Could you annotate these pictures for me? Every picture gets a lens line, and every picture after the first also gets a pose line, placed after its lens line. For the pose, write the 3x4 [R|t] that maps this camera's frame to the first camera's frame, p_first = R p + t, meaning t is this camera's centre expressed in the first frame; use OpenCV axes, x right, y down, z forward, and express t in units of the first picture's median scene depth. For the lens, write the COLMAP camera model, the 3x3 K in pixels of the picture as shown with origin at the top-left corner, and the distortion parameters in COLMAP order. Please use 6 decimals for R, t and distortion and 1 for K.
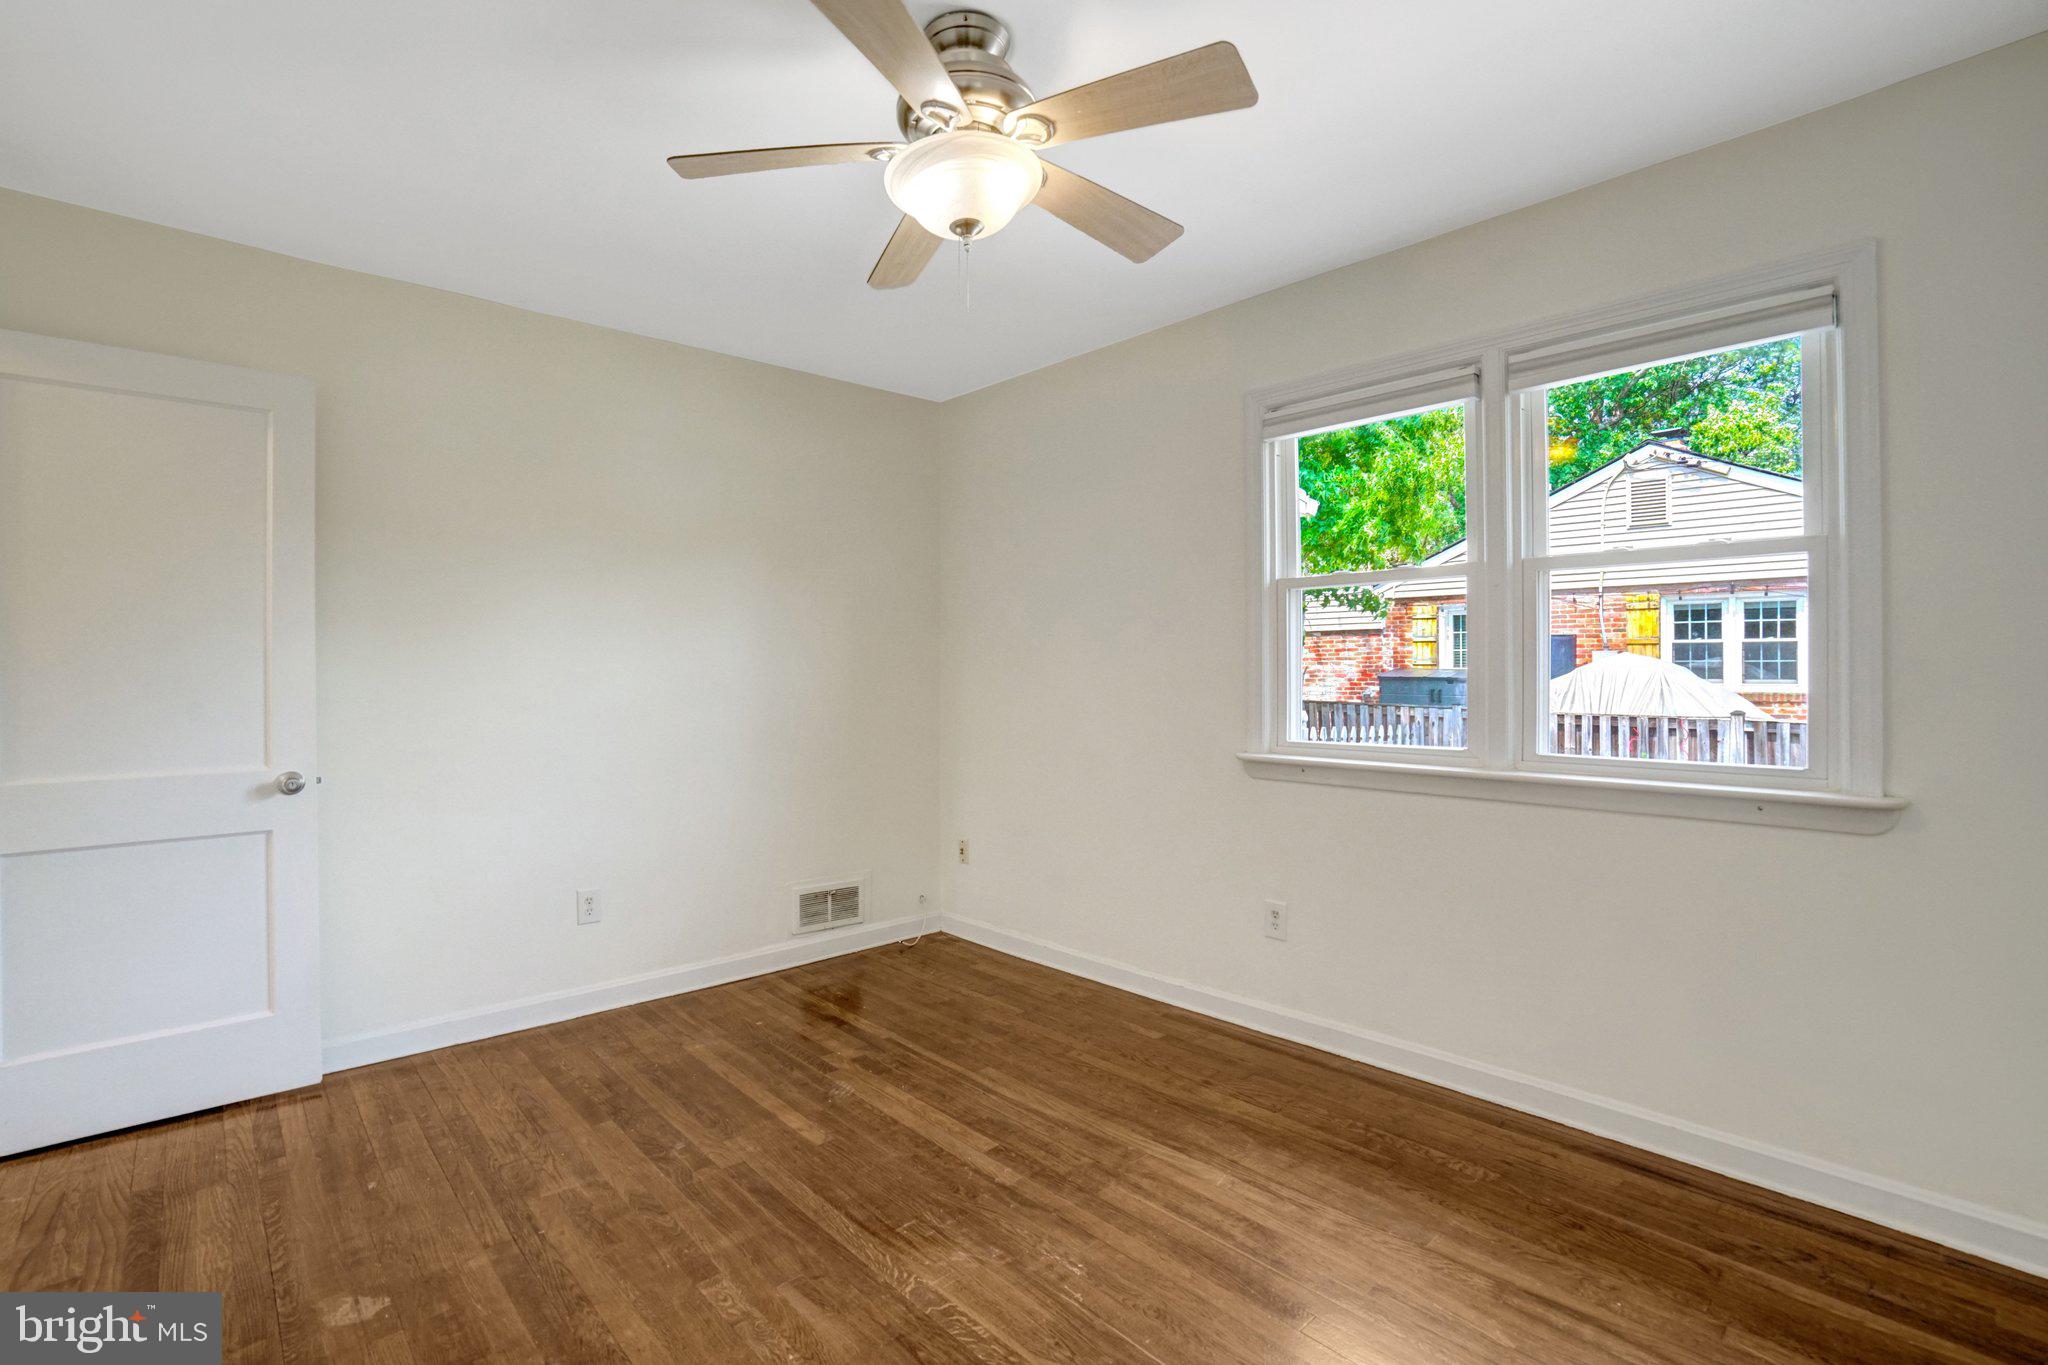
lens RADIAL K [[959.2, 0, 1030.6], [0, 959.2, 674.4], [0, 0, 1]] dist [-0.030139, 0.000529]
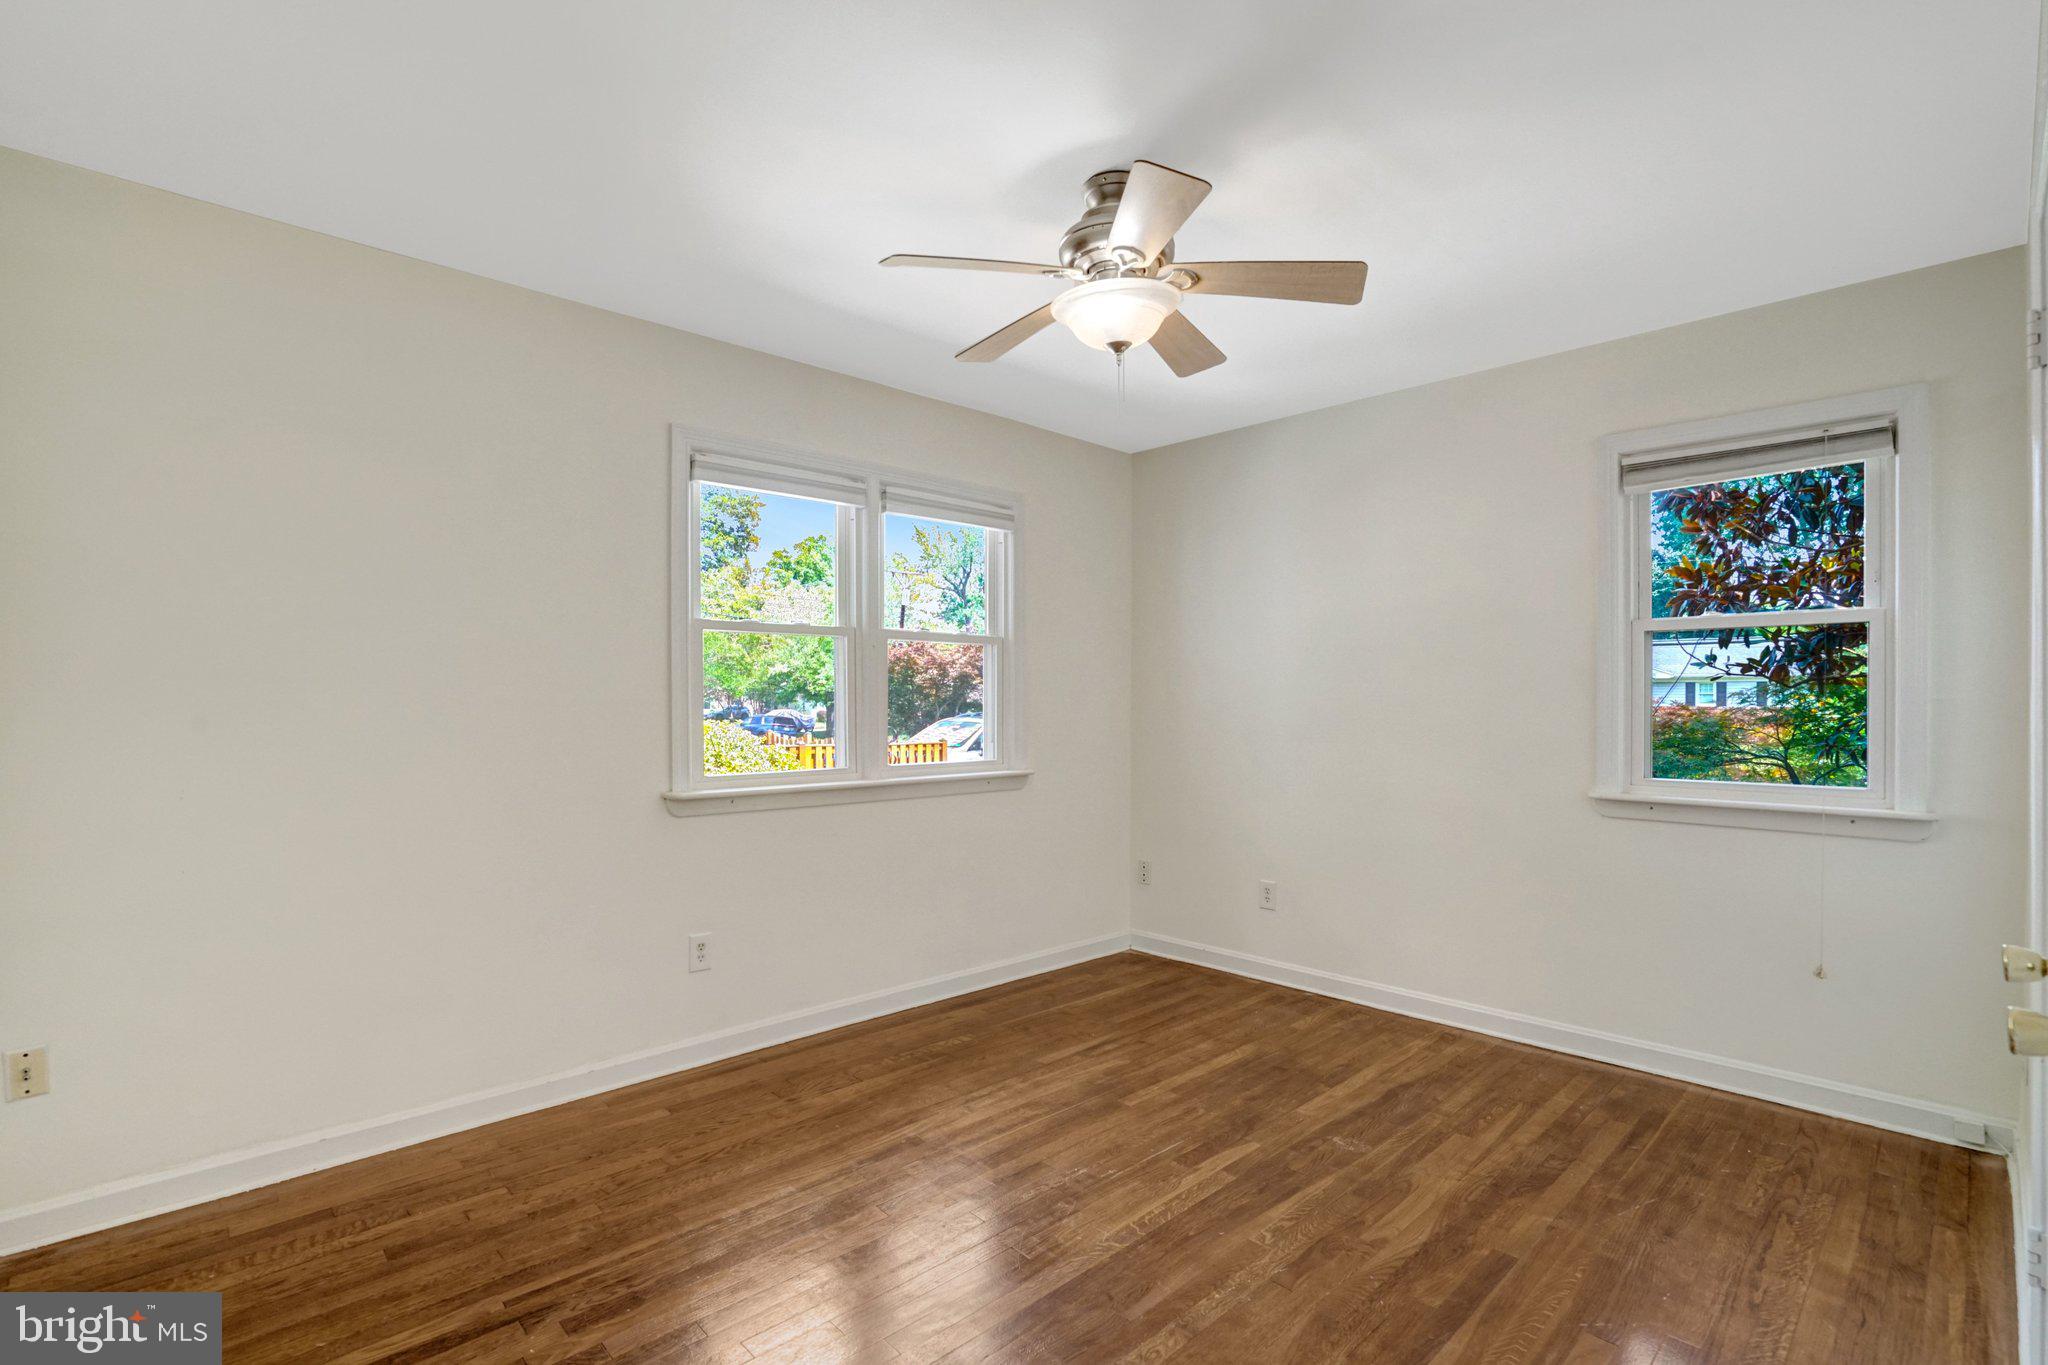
lens RADIAL K [[948.7, 0, 1017.3], [0, 948.7, 704.6], [0, 0, 1]] dist [-0.063576, 0.024015]
pose [[-0.025540, 0.004882, 0.999662, -0.819495], [0.001298, 0.999987, -0.004850, -0.001670], [-0.999673, 0.001174, -0.025546, 0.747313]]
